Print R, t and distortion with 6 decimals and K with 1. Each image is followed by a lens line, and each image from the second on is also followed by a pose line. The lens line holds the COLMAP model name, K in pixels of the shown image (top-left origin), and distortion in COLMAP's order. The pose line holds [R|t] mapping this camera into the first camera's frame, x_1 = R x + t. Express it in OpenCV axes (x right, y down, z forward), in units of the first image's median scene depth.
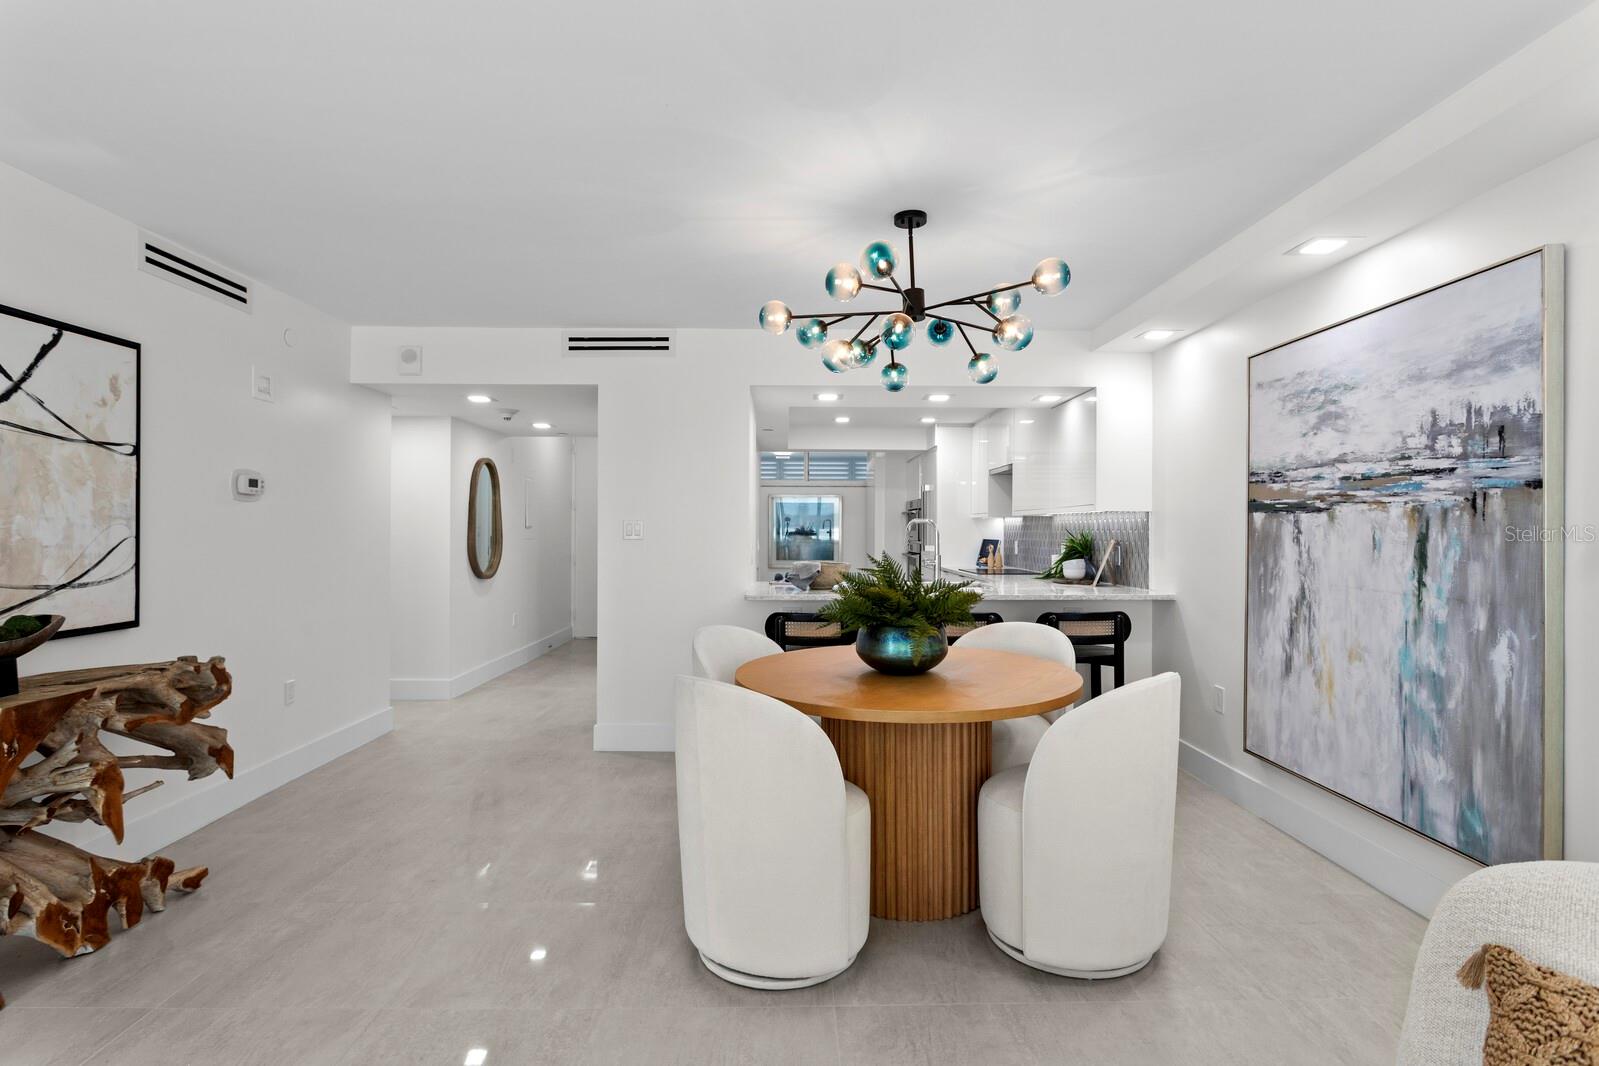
lens RADIAL K [[781.3, 0, 800.3], [0, 781.3, 528.2], [0, 0, 1]] dist [-0.017262, 0.005469]
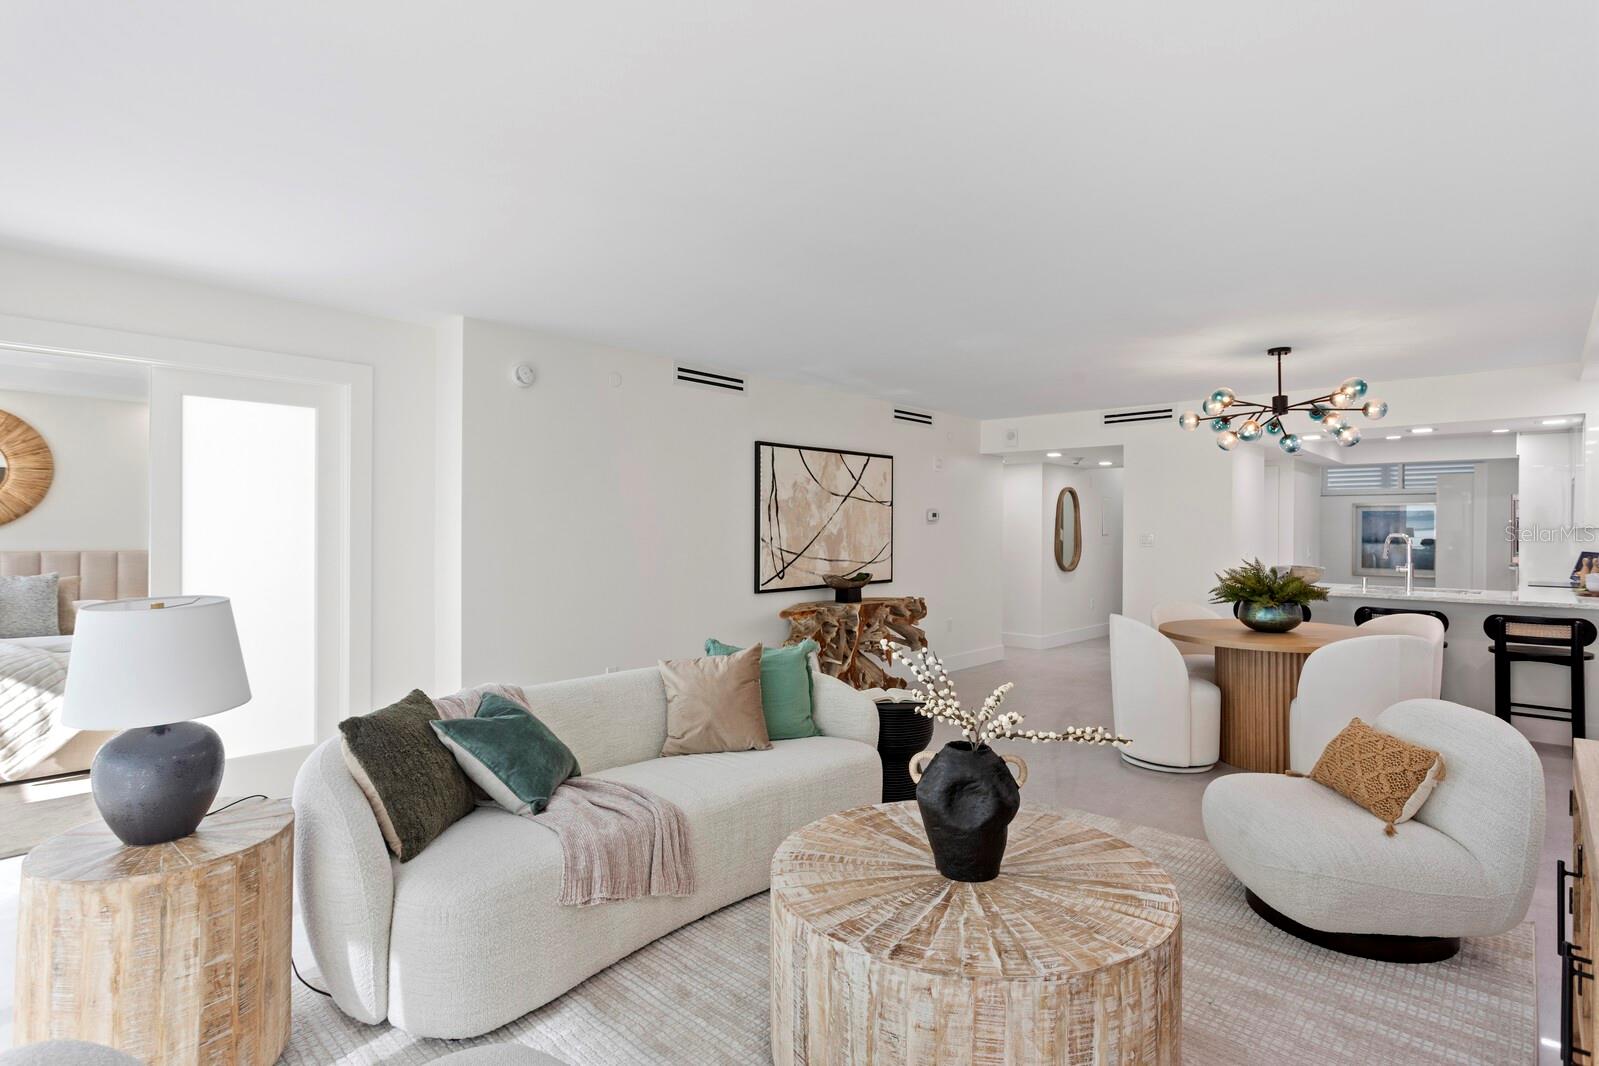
lens RADIAL K [[781.3, 0, 800.3], [0, 781.3, 528.2], [0, 0, 1]] dist [-0.017262, 0.005469]
pose [[0.715998, 0.000950, -0.698101, 0.580266], [-0.002830, 0.999995, -0.001542, -0.027107], [0.698096, 0.003079, 0.715997, -0.876818]]
